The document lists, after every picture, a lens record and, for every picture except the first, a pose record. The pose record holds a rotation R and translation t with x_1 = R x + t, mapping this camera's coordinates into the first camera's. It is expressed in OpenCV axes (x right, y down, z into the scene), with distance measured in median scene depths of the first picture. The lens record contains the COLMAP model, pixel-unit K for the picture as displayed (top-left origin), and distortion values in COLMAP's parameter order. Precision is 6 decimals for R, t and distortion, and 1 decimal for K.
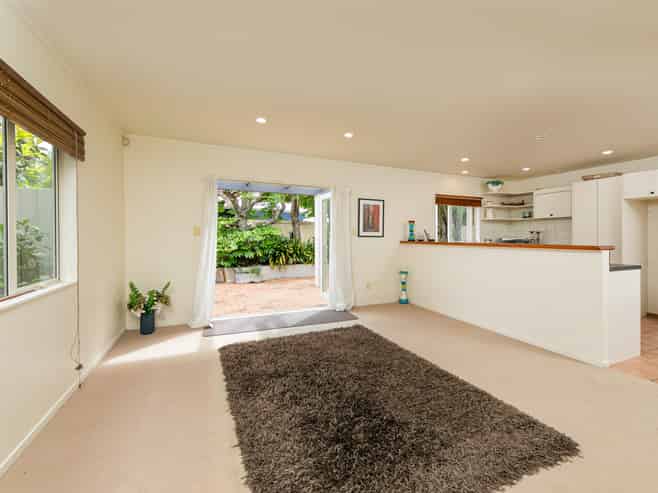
lens RADIAL K [[267.5, 0, 329.4], [0, 267.5, 242.2], [0, 0, 1]] dist [-0.009923, -0.000072]
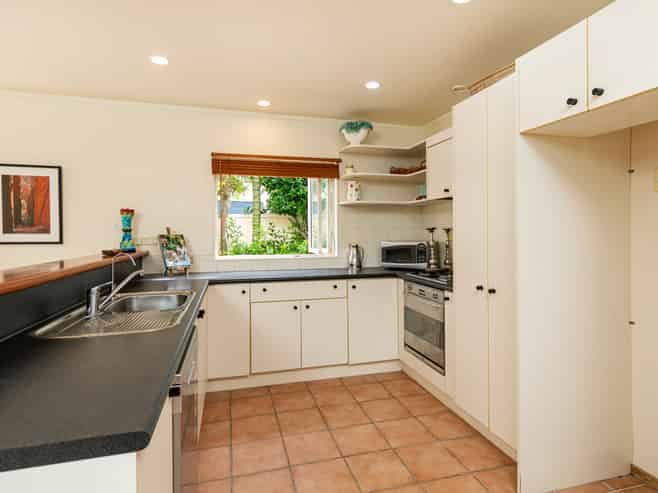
lens RADIAL K [[362.0, 0, 333.4], [0, 362.0, 235.2], [0, 0, 1]] dist [0.012030, 0.000414]
pose [[0.993408, -0.004968, -0.114525, 0.745355], [0.003895, 0.999946, -0.009584, -0.026361], [0.114566, 0.009075, 0.993374, 0.404299]]
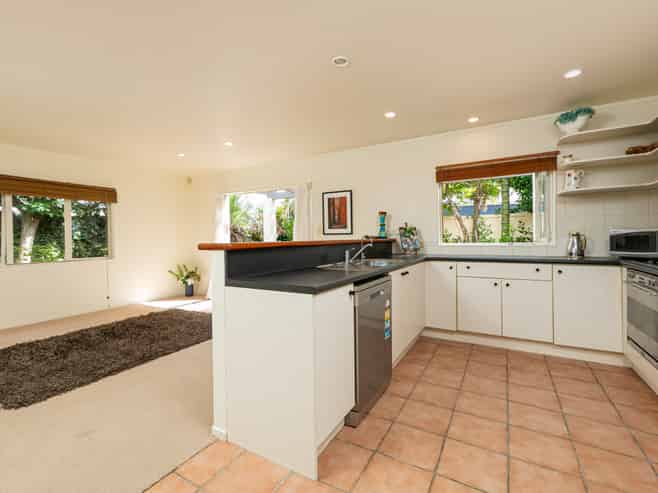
lens RADIAL K [[298.3, 0, 331.7], [0, 298.3, 242.1], [0, 0, 1]] dist [-0.004693, -0.000681]
pose [[0.609795, 0.001209, -0.792558, 0.888004], [0.002373, 0.999992, 0.003351, 0.002009], [0.792555, -0.003924, 0.609787, 0.375836]]
